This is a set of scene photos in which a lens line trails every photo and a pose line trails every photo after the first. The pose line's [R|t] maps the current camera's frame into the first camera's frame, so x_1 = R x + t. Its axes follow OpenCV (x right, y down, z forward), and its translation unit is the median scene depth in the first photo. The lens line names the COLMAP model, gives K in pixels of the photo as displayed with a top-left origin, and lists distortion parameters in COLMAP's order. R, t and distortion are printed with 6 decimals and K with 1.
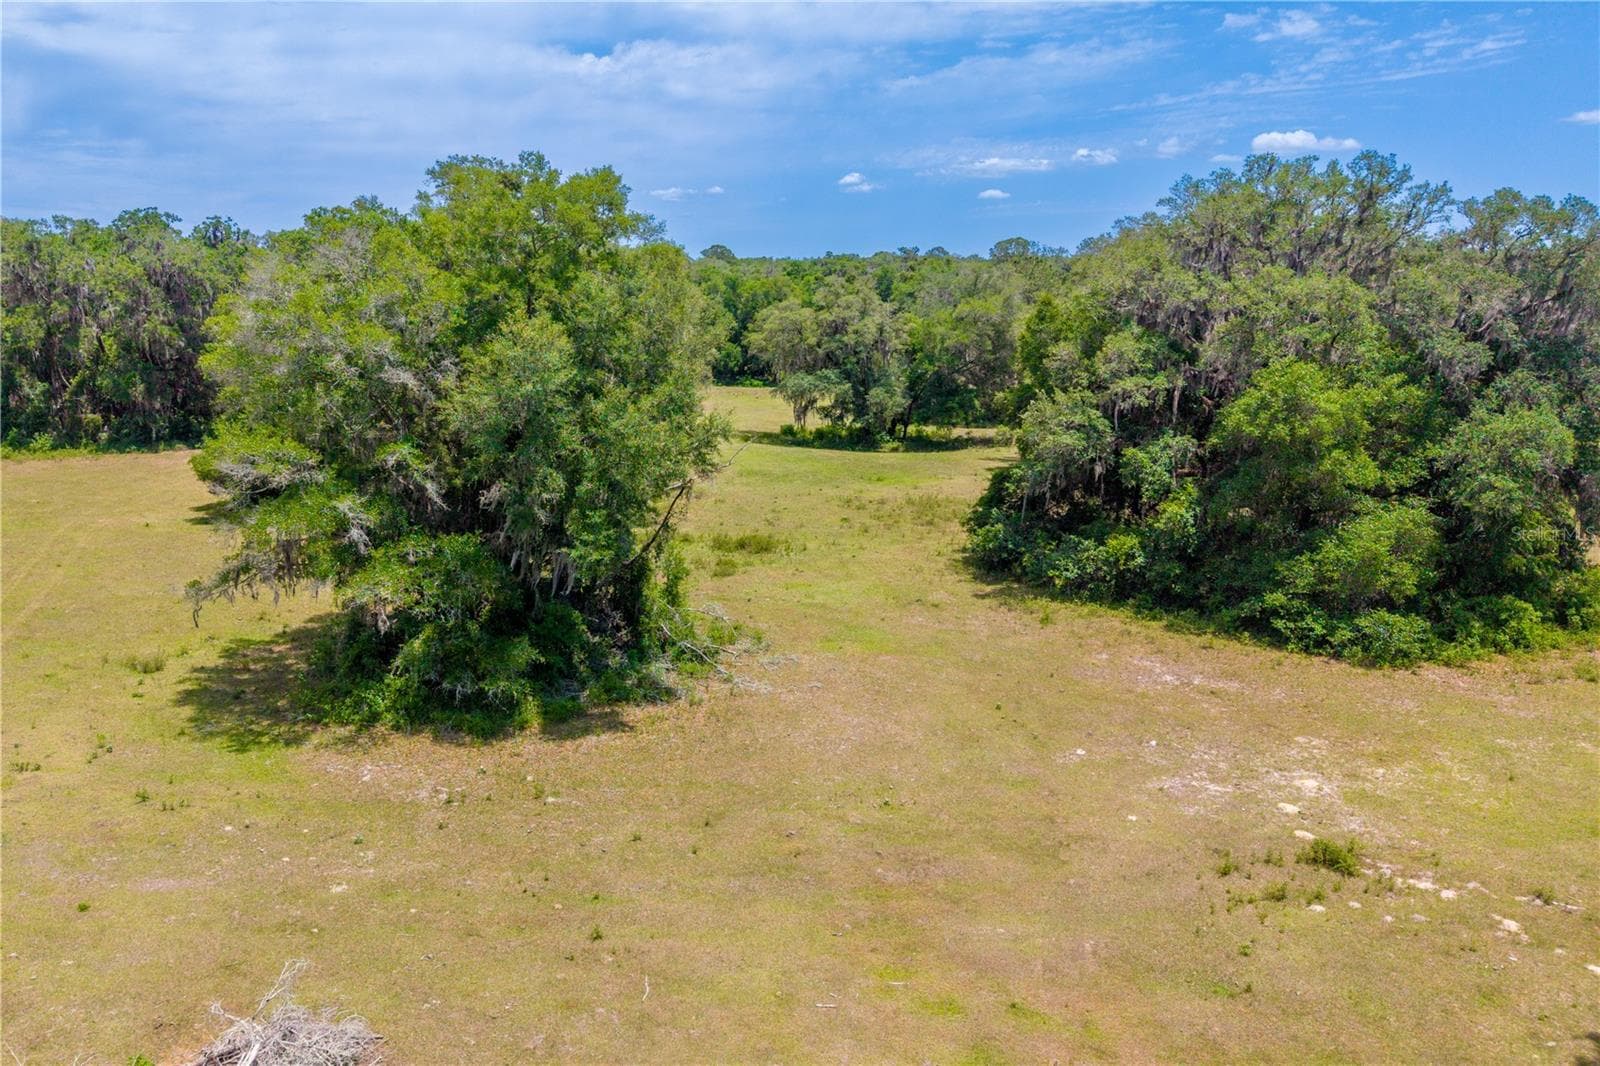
lens RADIAL K [[1354.8, 0, 809.7], [0, 1354.8, 529.5], [0, 0, 1]] dist [0.083148, -0.143659]
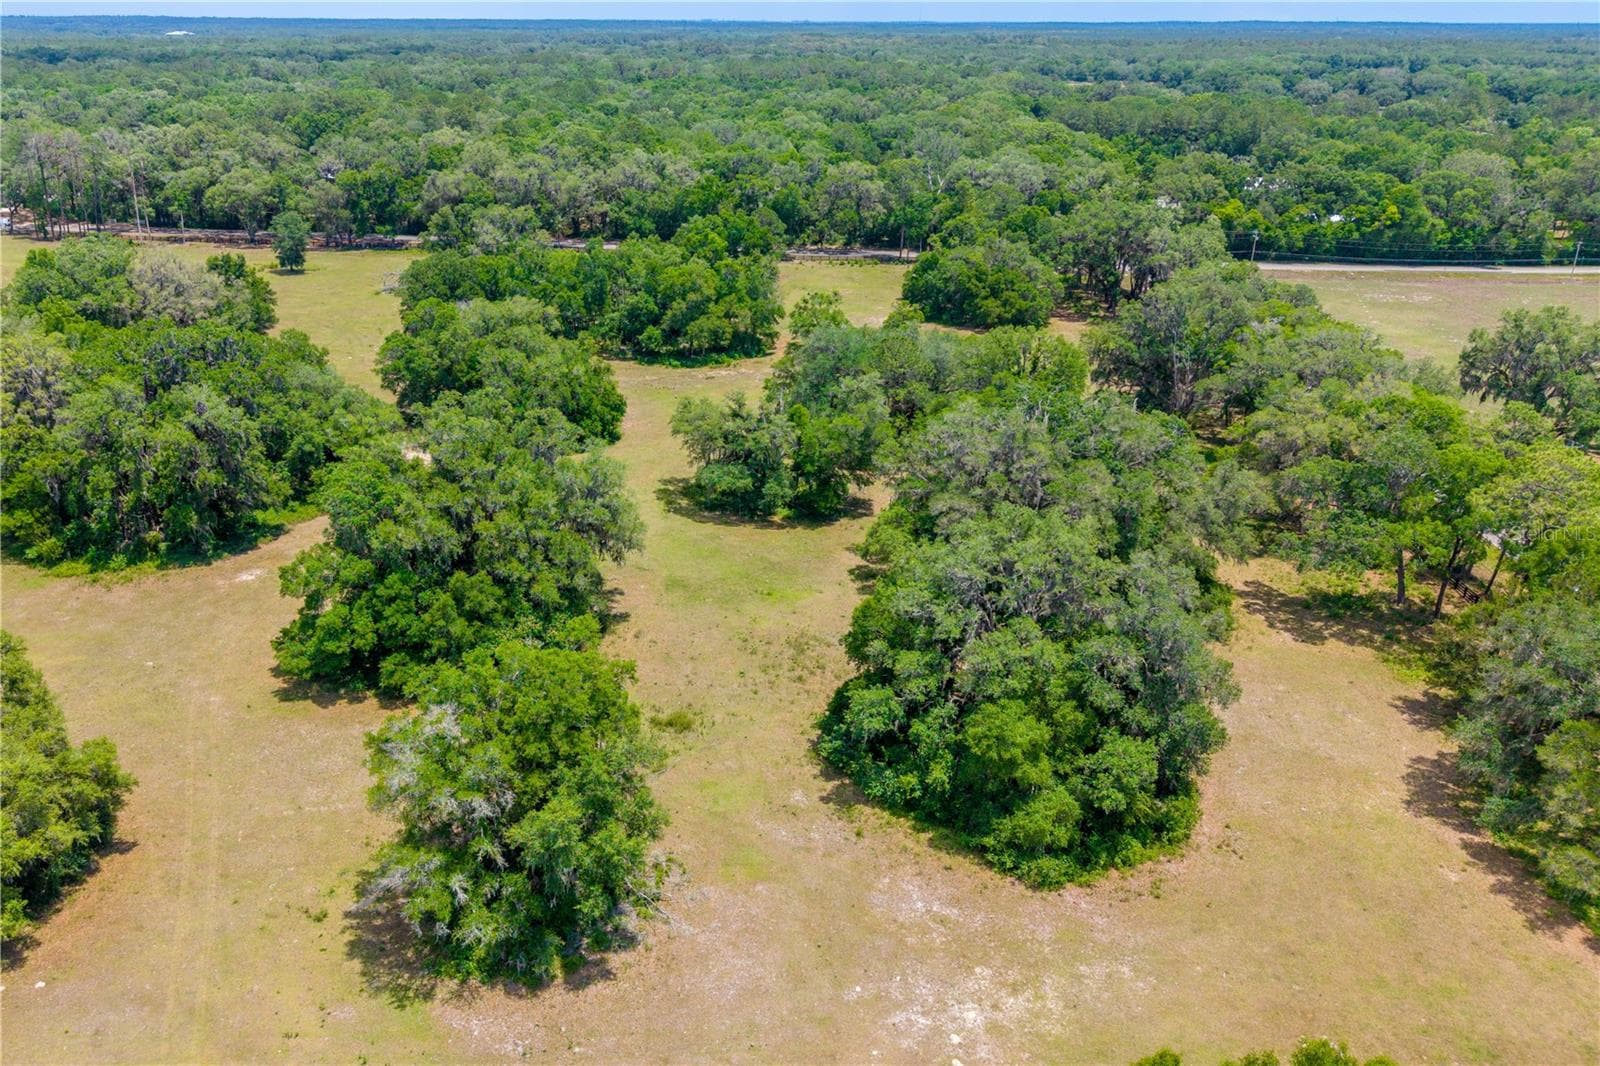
lens RADIAL K [[1376.2, 0, 848.5], [0, 1376.2, 535.3], [0, 0, 1]] dist [0.110961, -0.189588]
pose [[0.995954, 0.003190, 0.089811, 0.010294], [-0.024285, 0.971743, 0.234789, -0.774179], [-0.086524, -0.236020, 0.967888, -0.609109]]
